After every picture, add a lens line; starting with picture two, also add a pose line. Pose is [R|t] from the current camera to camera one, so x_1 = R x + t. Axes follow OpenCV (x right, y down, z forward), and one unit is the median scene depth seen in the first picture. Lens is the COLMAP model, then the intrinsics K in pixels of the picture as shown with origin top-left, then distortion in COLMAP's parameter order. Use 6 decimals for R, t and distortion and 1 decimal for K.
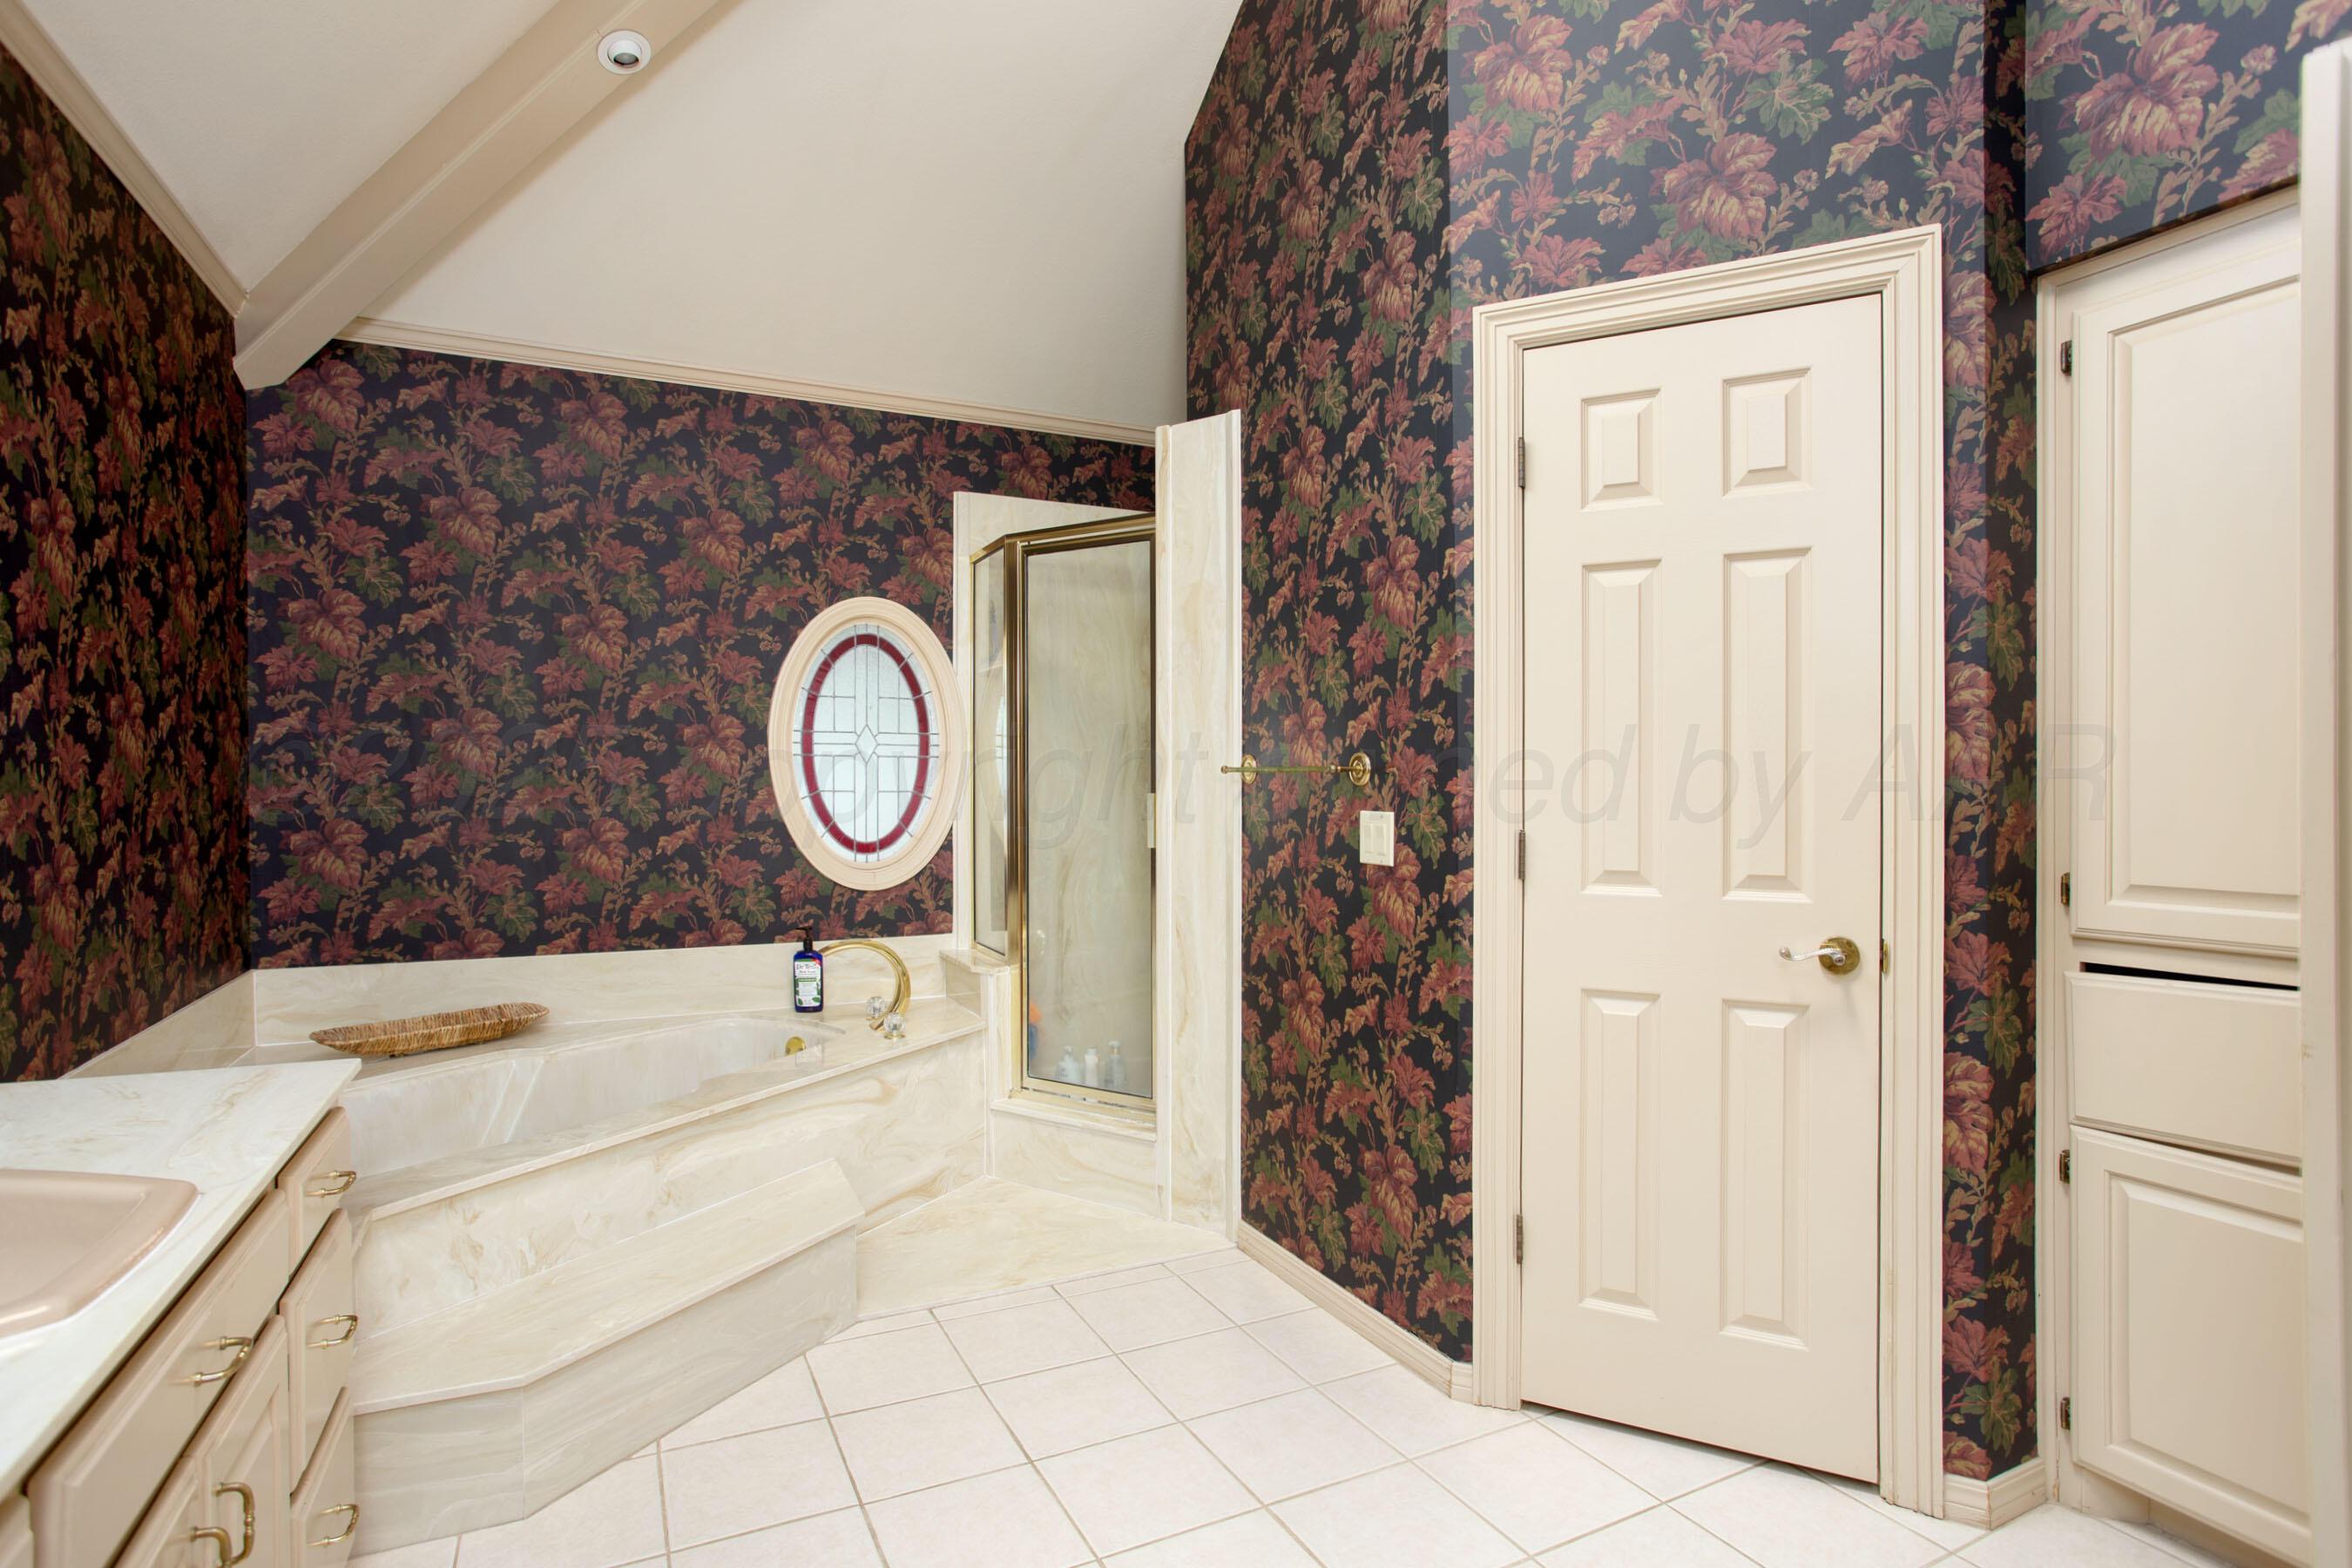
lens RADIAL K [[1168.0, 0, 1183.6], [0, 1168.0, 786.2], [0, 0, 1]] dist [-0.063354, 0.011373]
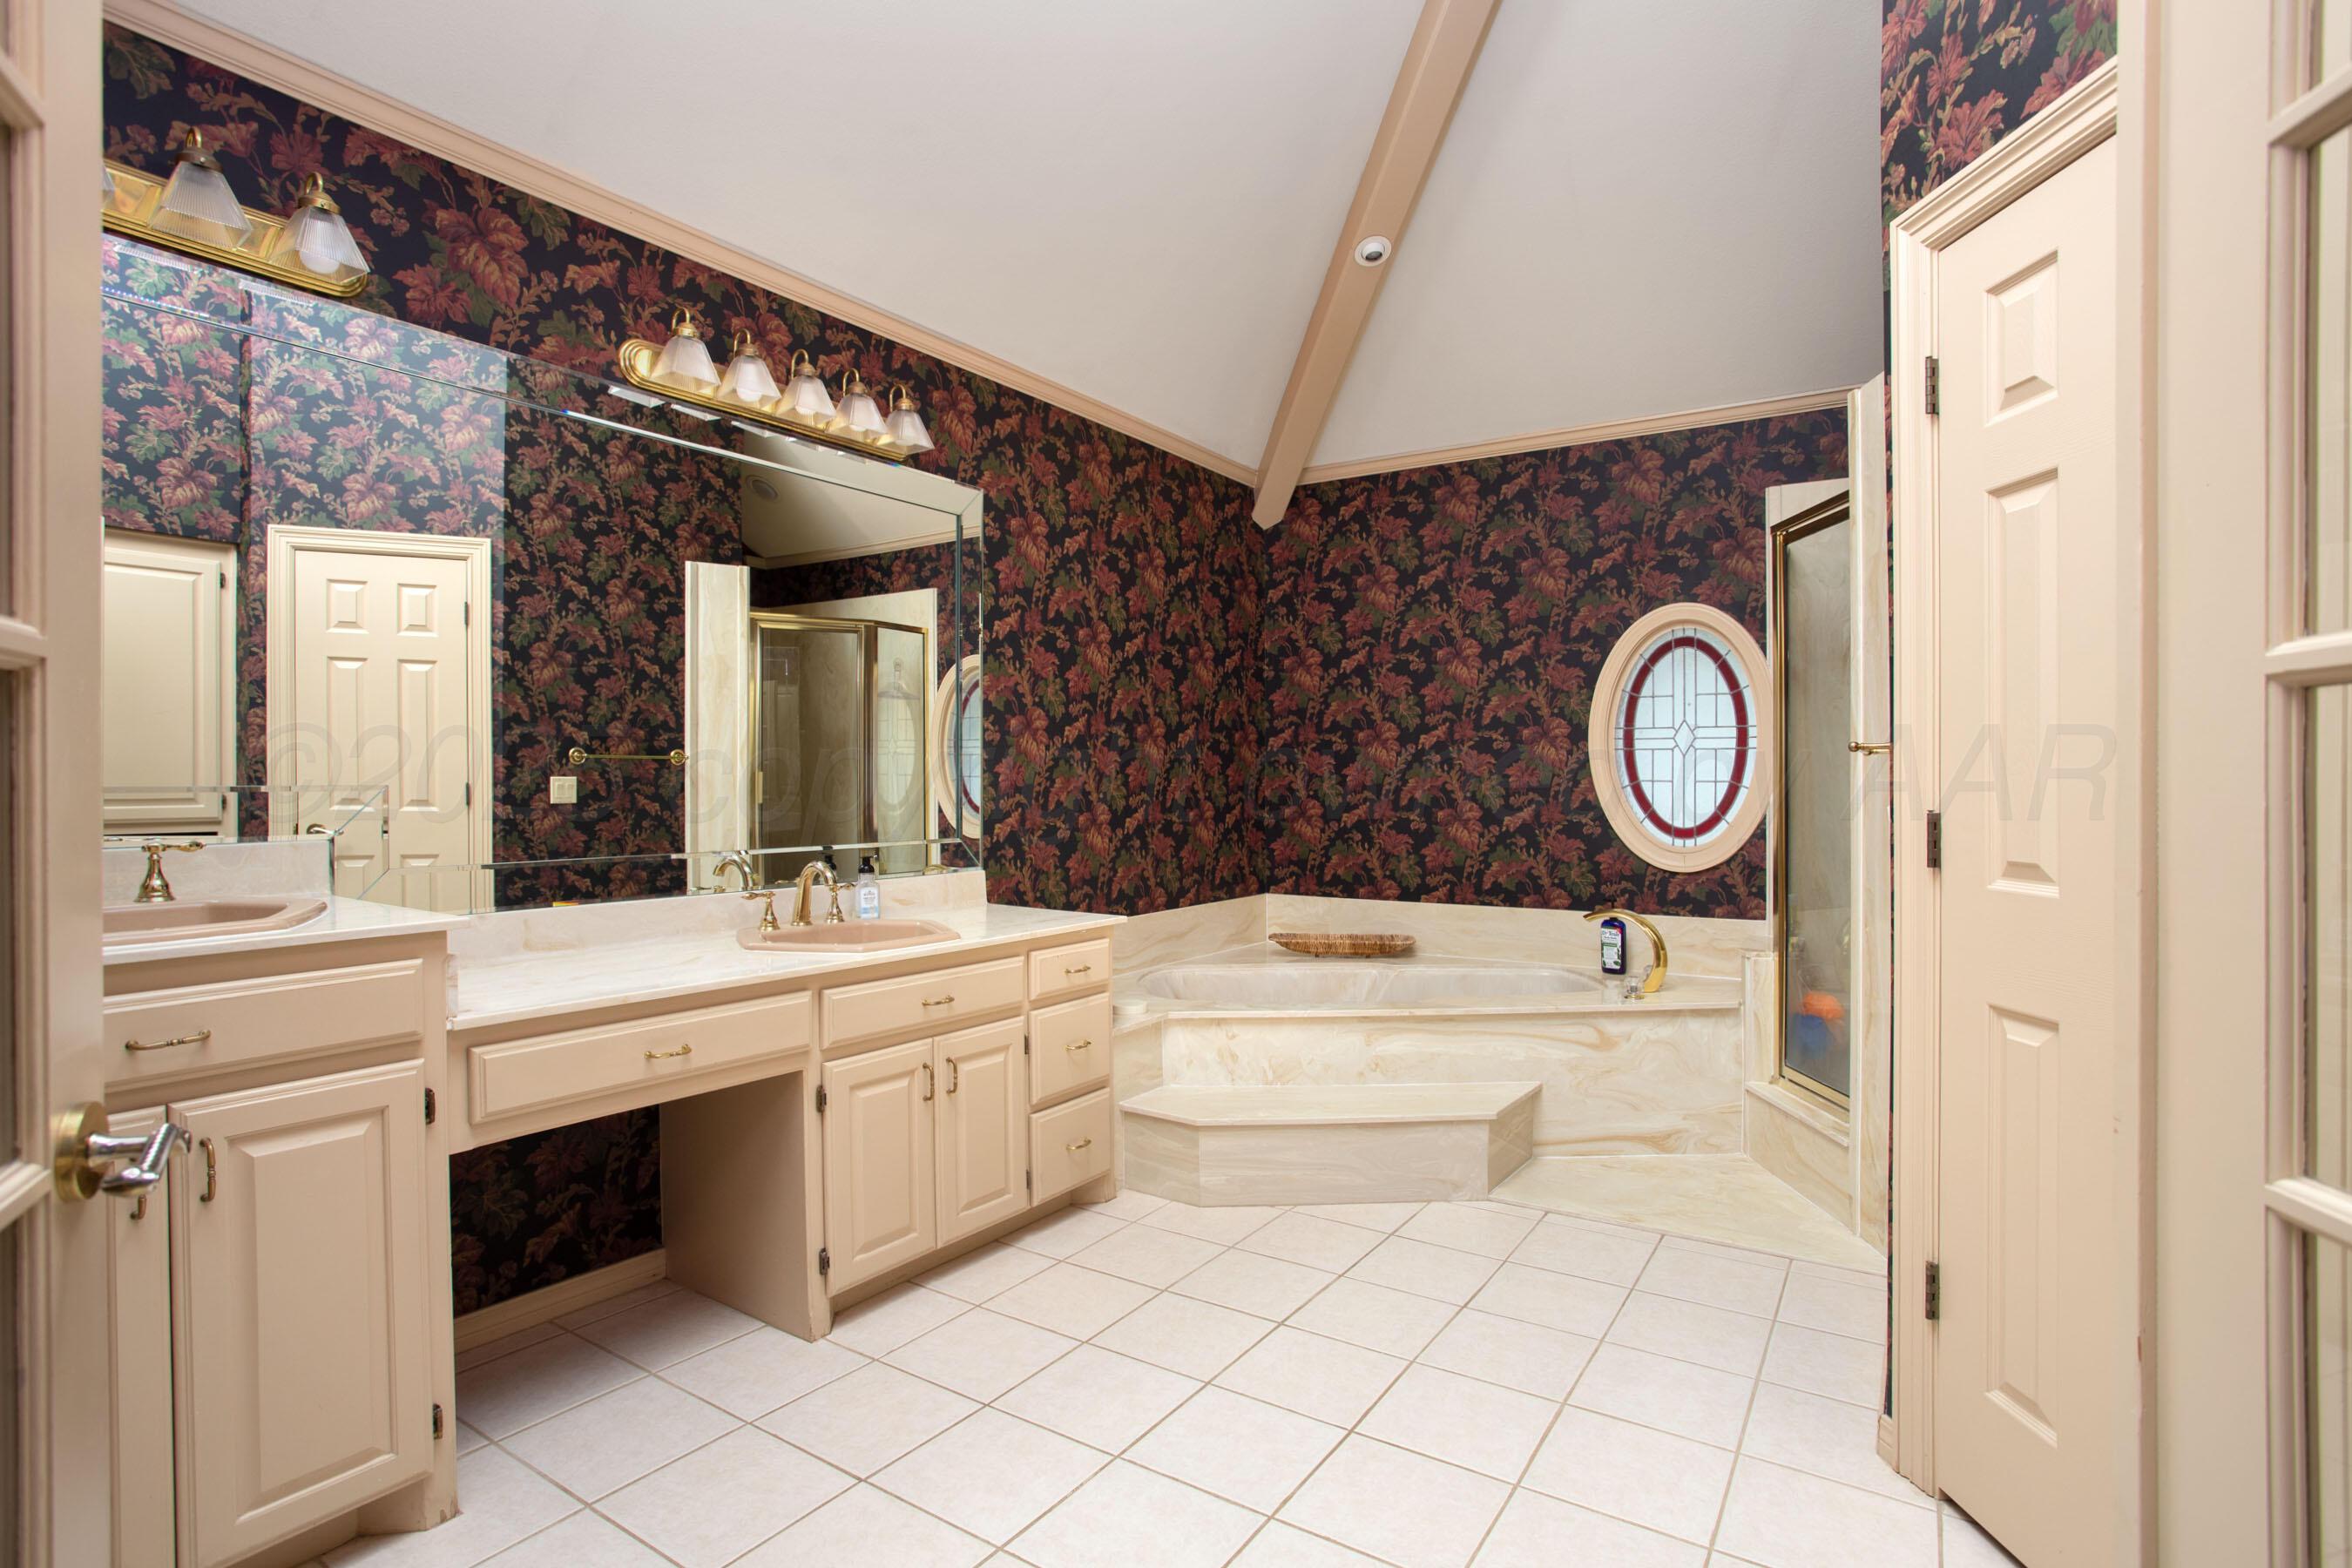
lens RADIAL K [[1168.0, 0, 1179.2], [0, 1168.0, 788.1], [0, 0, 1]] dist [-0.063354, 0.011373]
pose [[0.499335, -0.000608, -0.866409, 0.454580], [-0.004758, 0.999983, -0.003444, 0.017798], [0.866396, 0.005842, 0.499323, 0.056276]]
